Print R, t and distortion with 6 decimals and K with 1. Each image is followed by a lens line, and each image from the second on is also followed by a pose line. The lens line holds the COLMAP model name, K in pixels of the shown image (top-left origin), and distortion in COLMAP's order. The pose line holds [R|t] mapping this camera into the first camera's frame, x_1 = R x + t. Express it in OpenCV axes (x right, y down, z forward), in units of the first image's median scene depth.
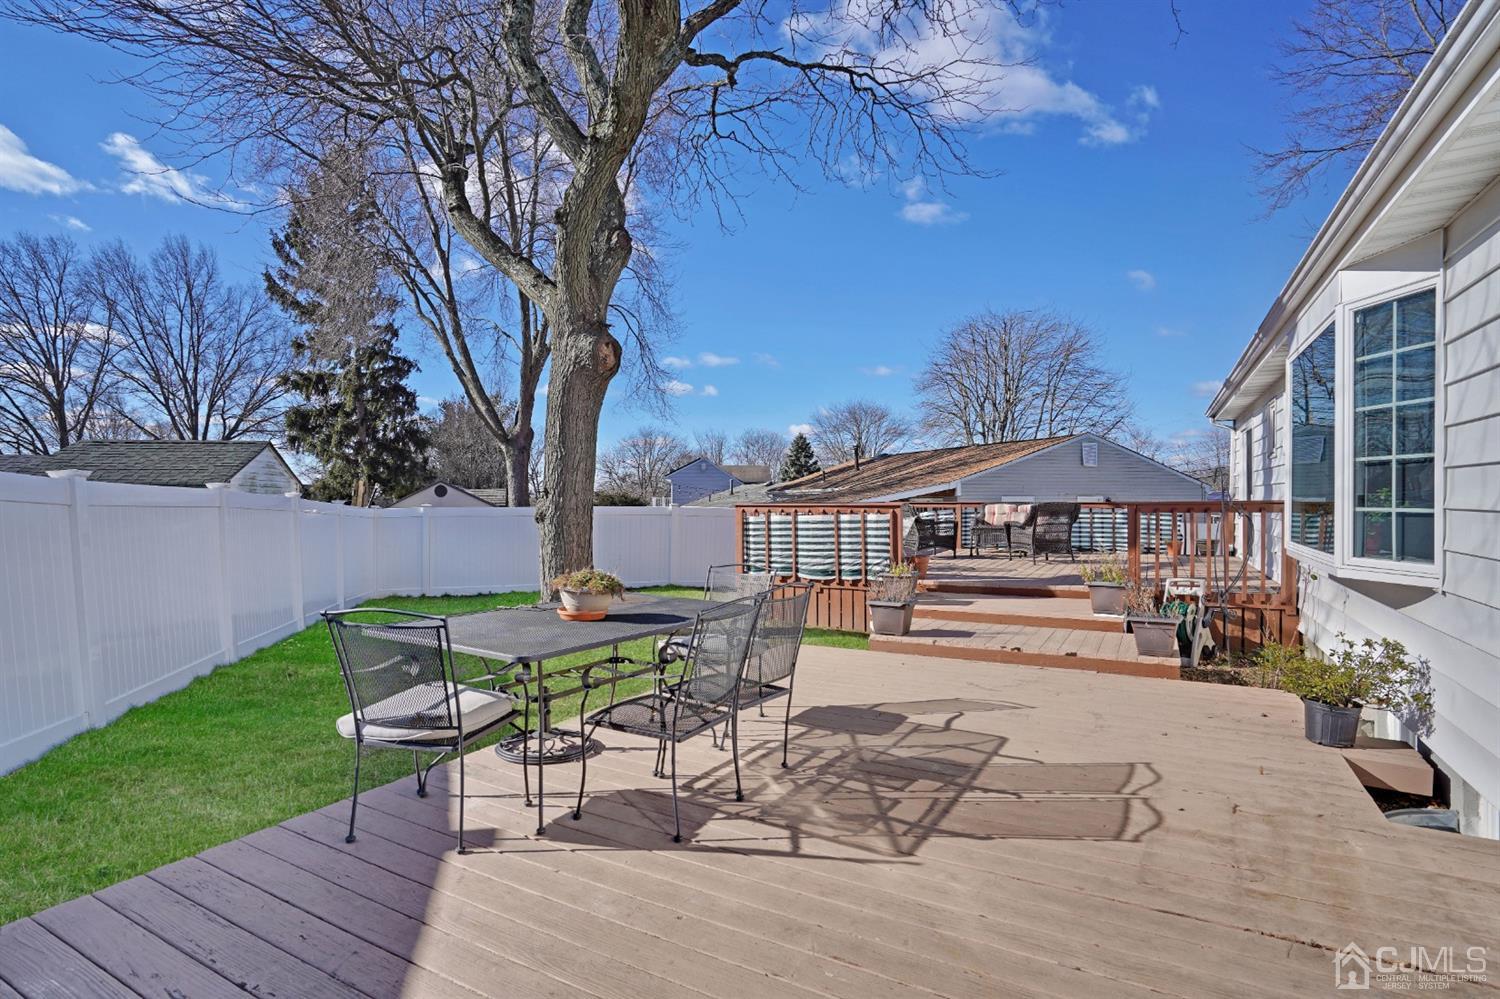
lens RADIAL K [[751.7, 0, 751.5], [0, 751.7, 503.3], [0, 0, 1]] dist [-0.010561, 0.002163]
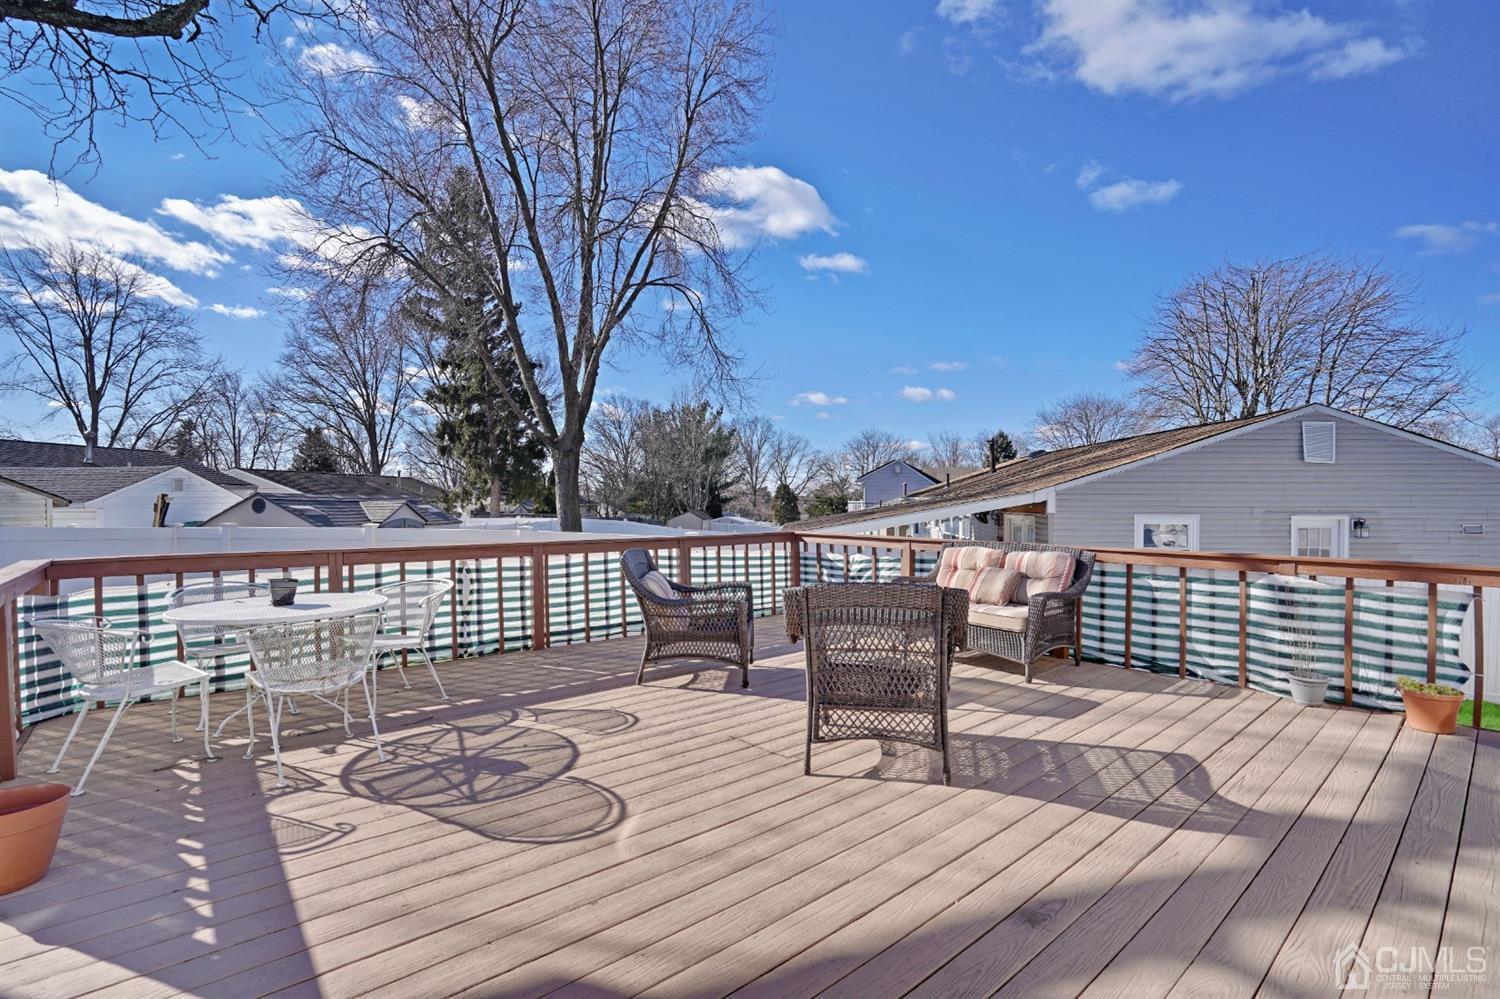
lens RADIAL K [[698.4, 0, 738.2], [0, 698.4, 502.9], [0, 0, 1]] dist [-0.050222, 0.018916]
pose [[0.931813, 0.004591, -0.362909, 0.227510], [-0.005574, 0.999983, -0.001660, -0.015177], [0.362895, 0.003570, 0.931823, 0.361647]]
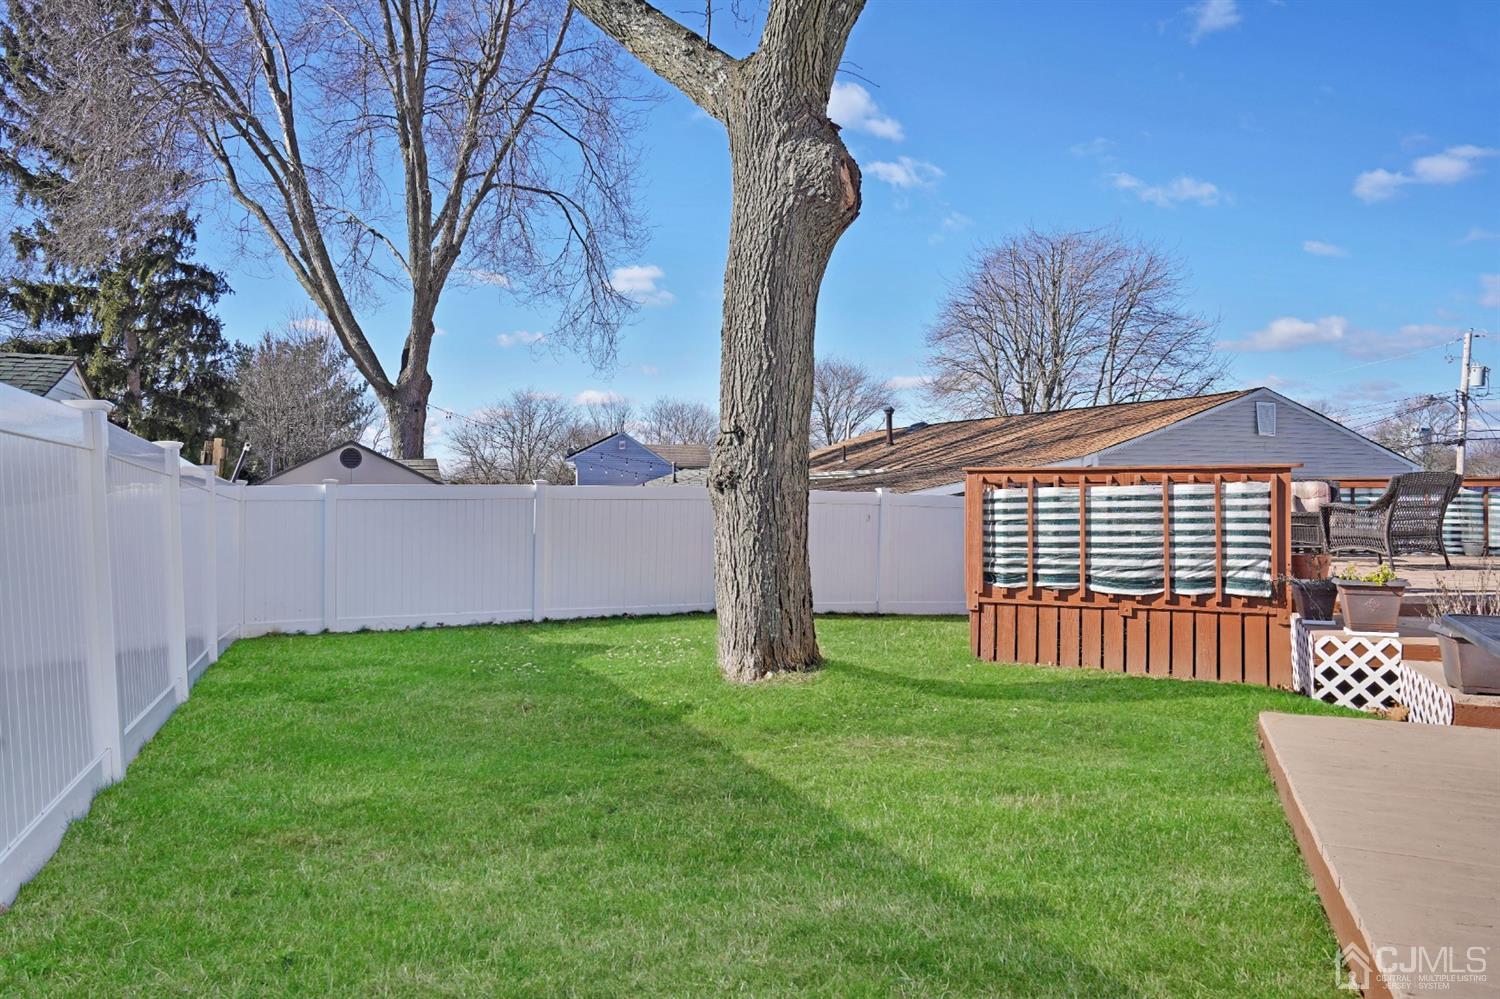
lens RADIAL K [[1024.1, 0, 757.8], [0, 1024.1, 513.8], [0, 0, 1]] dist [-0.004444, 0.005165]
pose [[0.994024, 0.000327, 0.109165, -0.126308], [-0.001710, 0.999919, 0.012577, 0.012288], [-0.109152, -0.012689, 0.993944, 0.102524]]
